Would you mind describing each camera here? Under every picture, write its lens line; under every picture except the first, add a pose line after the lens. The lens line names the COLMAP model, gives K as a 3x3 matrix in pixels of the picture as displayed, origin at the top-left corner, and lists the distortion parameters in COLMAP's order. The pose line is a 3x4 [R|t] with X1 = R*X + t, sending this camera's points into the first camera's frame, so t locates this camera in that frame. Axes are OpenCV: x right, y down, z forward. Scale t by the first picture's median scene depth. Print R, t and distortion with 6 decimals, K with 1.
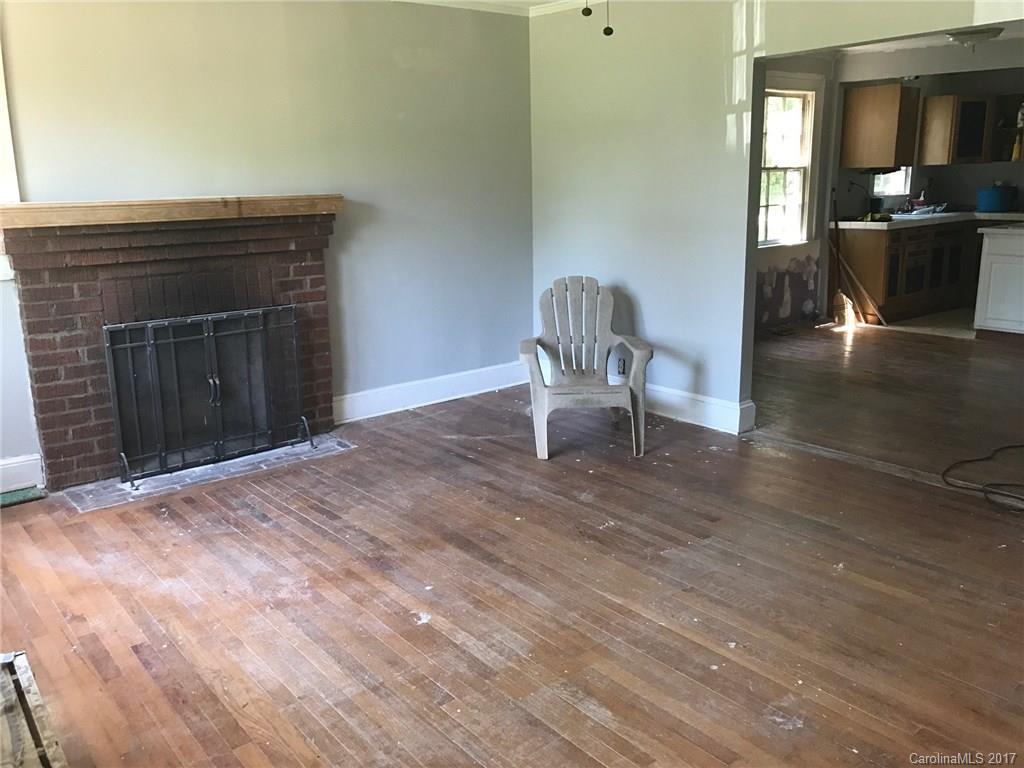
lens RADIAL K [[837.4, 0, 514.1], [0, 837.4, 374.7], [0, 0, 1]] dist [0.040044, -0.061826]
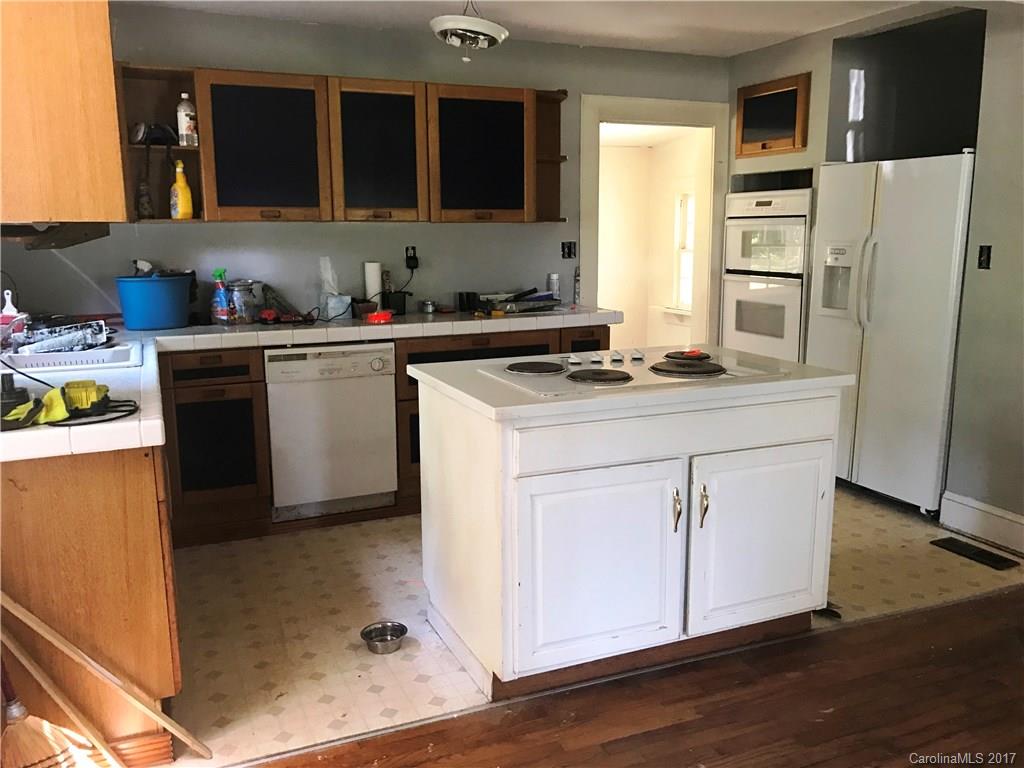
lens RADIAL K [[837.4, 0, 495.5], [0, 837.4, 374.3], [0, 0, 1]] dist [0.040044, -0.061826]
pose [[0.286923, -0.144490, 0.946994, 0.208038], [0.220592, 0.971958, 0.081464, -0.185755], [-0.932209, 0.185526, 0.310750, 0.777033]]
